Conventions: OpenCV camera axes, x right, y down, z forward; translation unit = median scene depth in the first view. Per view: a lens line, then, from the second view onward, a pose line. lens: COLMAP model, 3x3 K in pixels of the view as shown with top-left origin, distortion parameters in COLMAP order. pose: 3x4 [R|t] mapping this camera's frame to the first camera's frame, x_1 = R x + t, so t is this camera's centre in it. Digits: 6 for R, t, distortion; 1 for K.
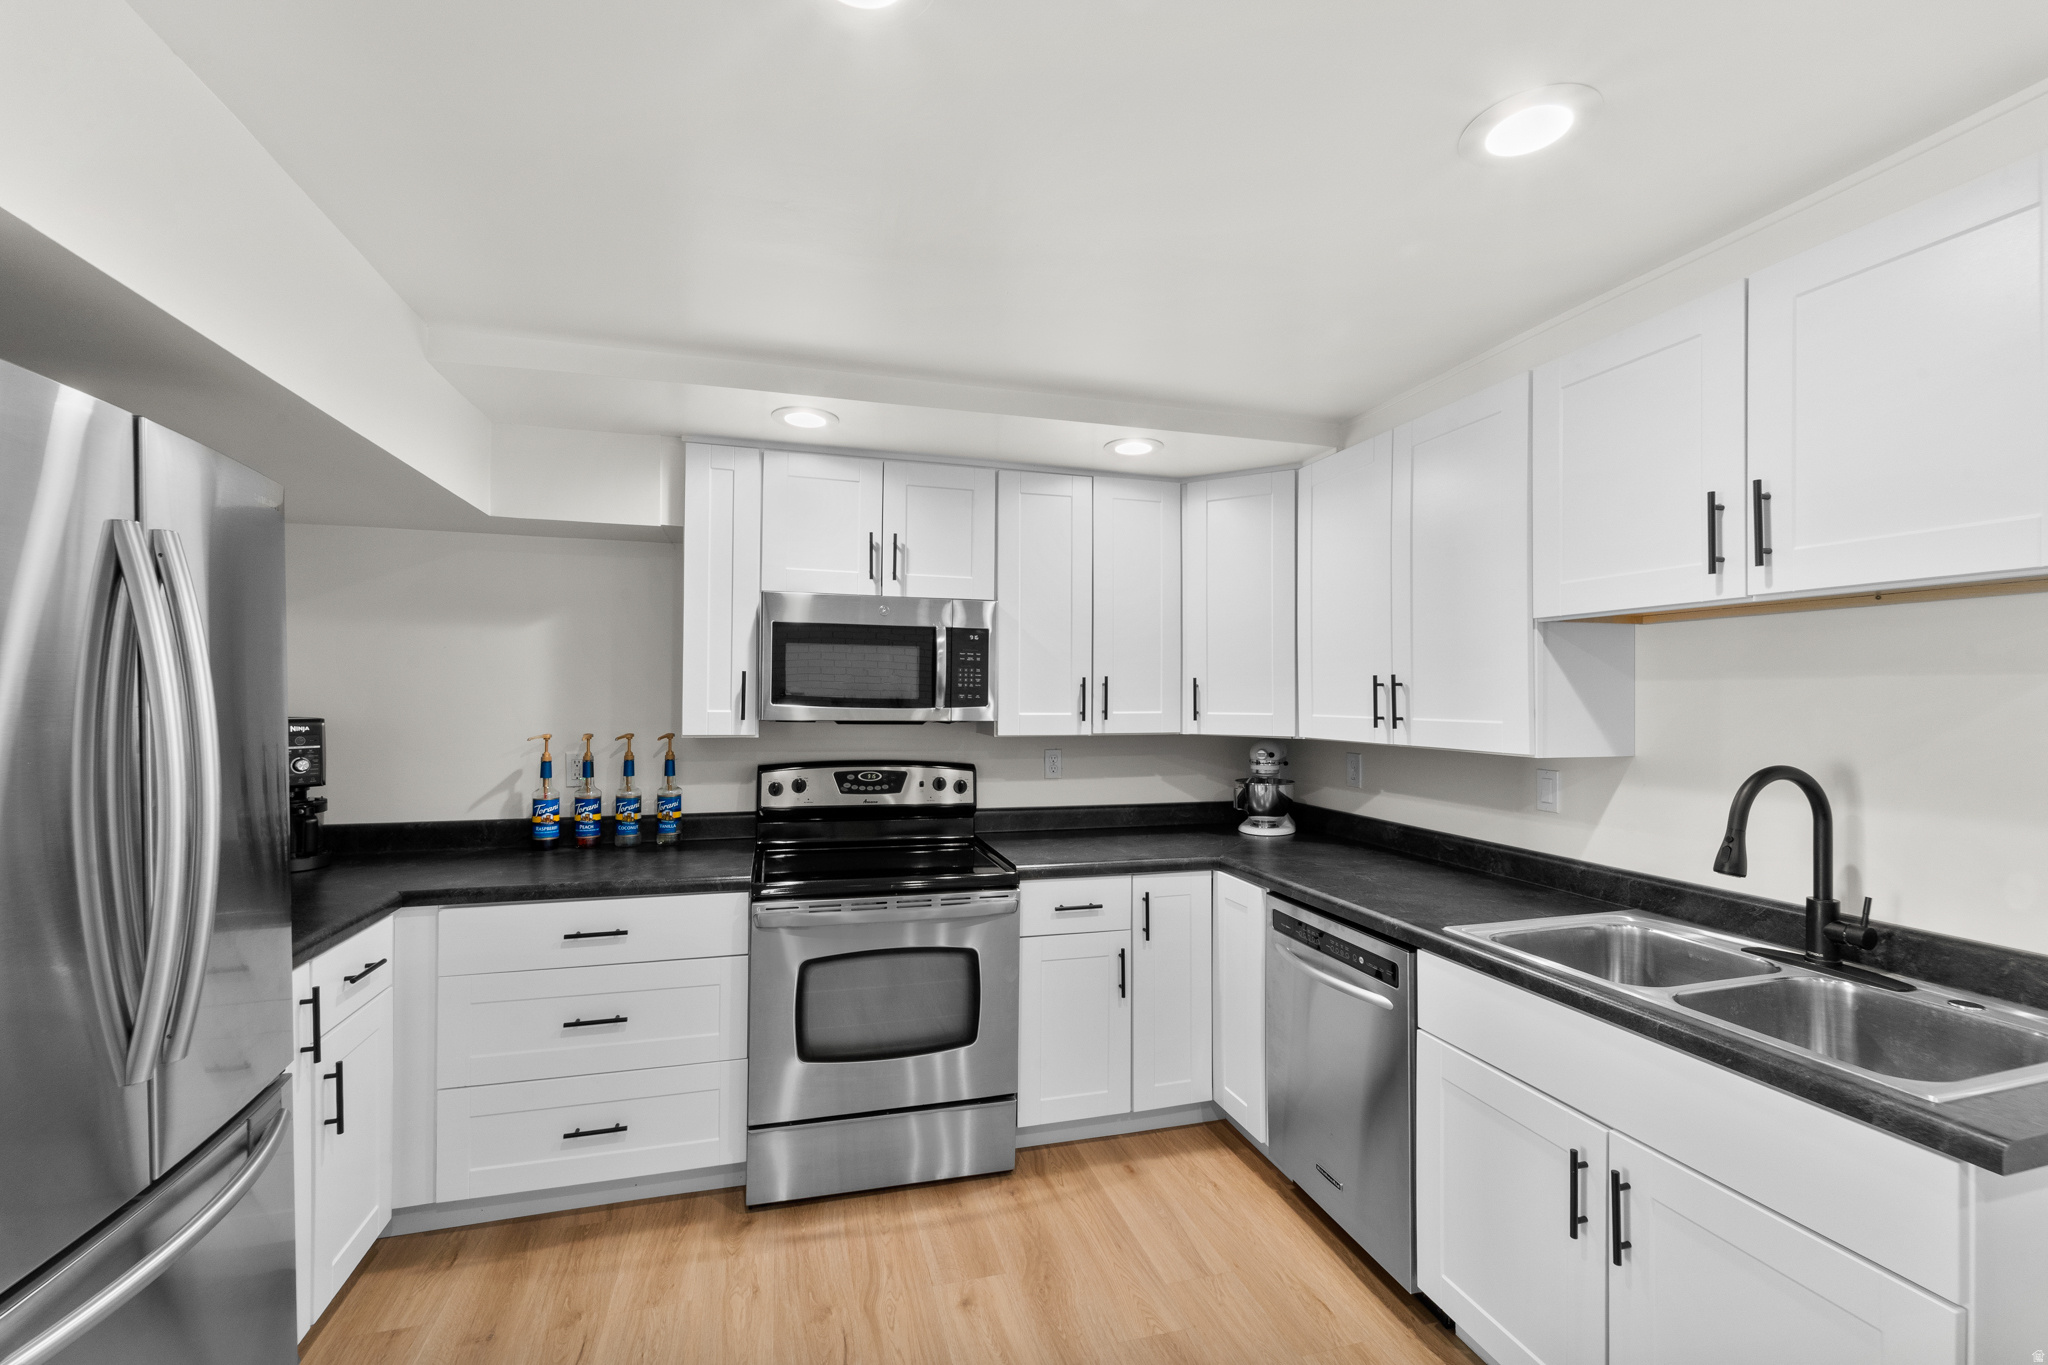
lens RADIAL K [[852.3, 0, 1023.3], [0, 852.3, 694.2], [0, 0, 1]] dist [-0.000179, 0.000023]
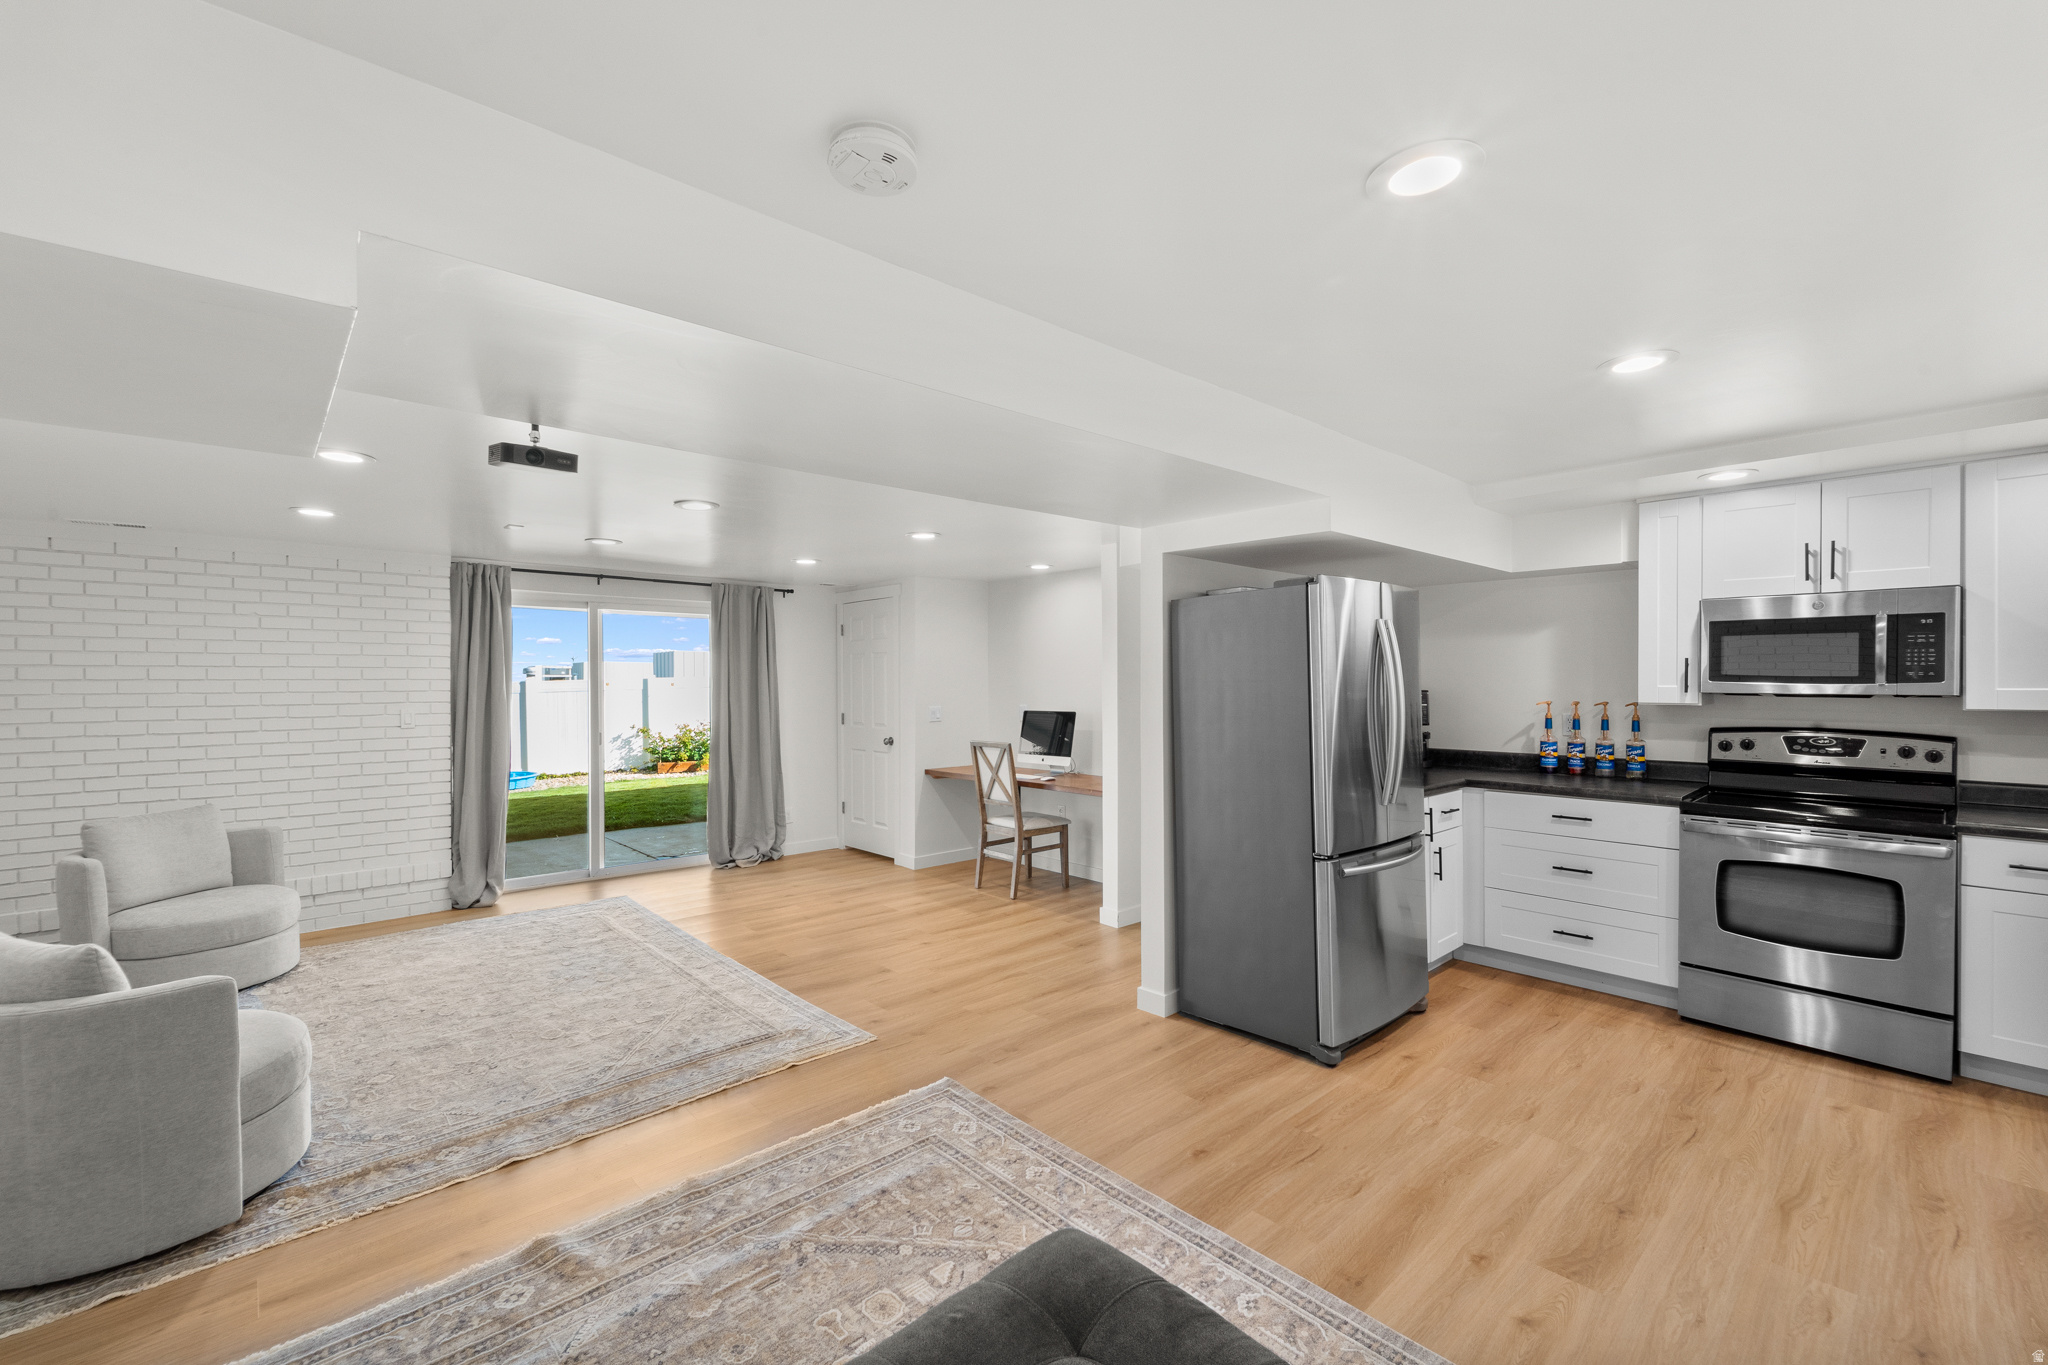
lens RADIAL K [[852.3, 0, 1023.3], [0, 852.3, 685.3], [0, 0, 1]] dist [-0.000179, 0.000023]
pose [[0.445438, -0.002542, -0.895309, 0.426005], [0.010523, 0.999942, 0.002396, 0.003285], [0.895251, -0.010489, 0.445439, -0.583515]]
